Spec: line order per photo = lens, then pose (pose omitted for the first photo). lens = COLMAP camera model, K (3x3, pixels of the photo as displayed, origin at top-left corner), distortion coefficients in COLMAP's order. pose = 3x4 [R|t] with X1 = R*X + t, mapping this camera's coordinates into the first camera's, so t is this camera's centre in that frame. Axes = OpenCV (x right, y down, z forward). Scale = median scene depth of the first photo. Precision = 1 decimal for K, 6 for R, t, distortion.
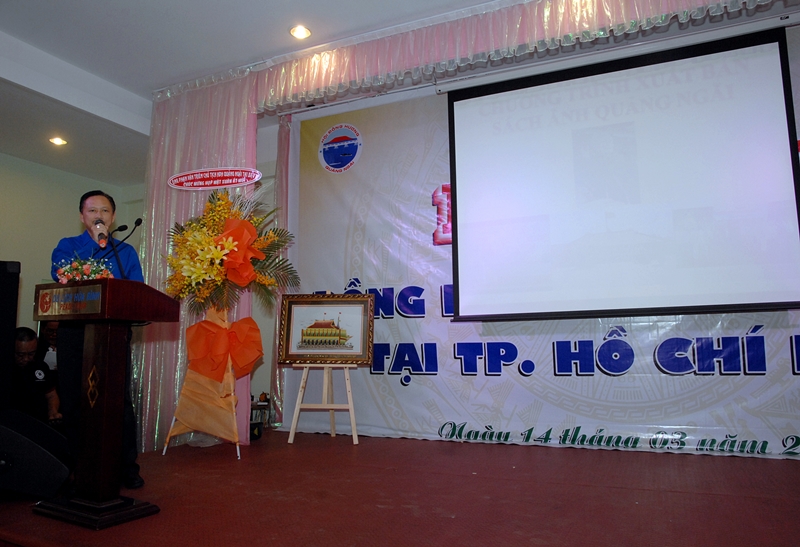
lens RADIAL K [[564.6, 0, 413.5], [0, 564.6, 275.0], [0, 0, 1]] dist [-0.118161, 0.084386]
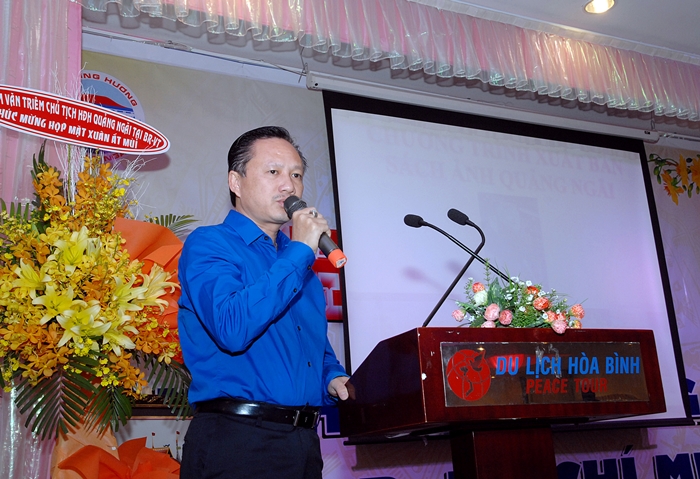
lens RADIAL K [[871.1, 0, 366.3], [0, 871.1, 239.8], [0, 0, 1]] dist [0.009540, 0.316295]
pose [[0.597893, 0.175259, 0.782182, -0.735759], [-0.029206, 0.979920, -0.197240, 0.050570], [-0.801044, 0.095084, 0.591006, 0.394055]]
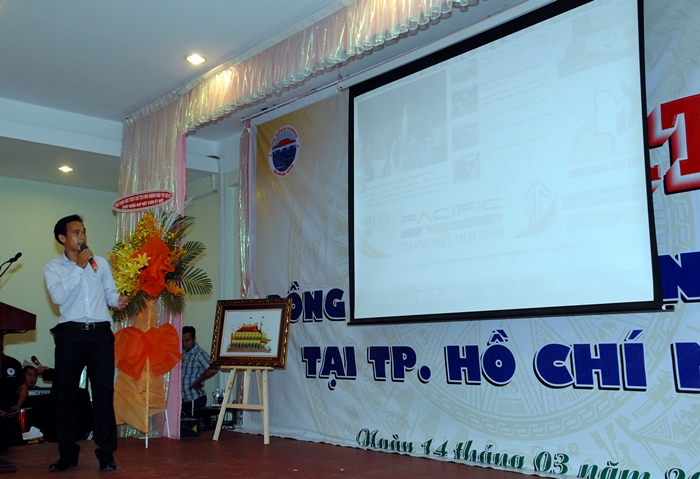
lens RADIAL K [[743.9, 0, 326.2], [0, 743.9, 254.5], [0, 0, 1]] dist [0.017277, 0.033756]
pose [[0.896250, -0.048661, -0.440871, 0.625557], [0.047429, 0.998779, -0.013822, -0.025174], [0.441005, -0.008522, 0.897464, -0.191832]]
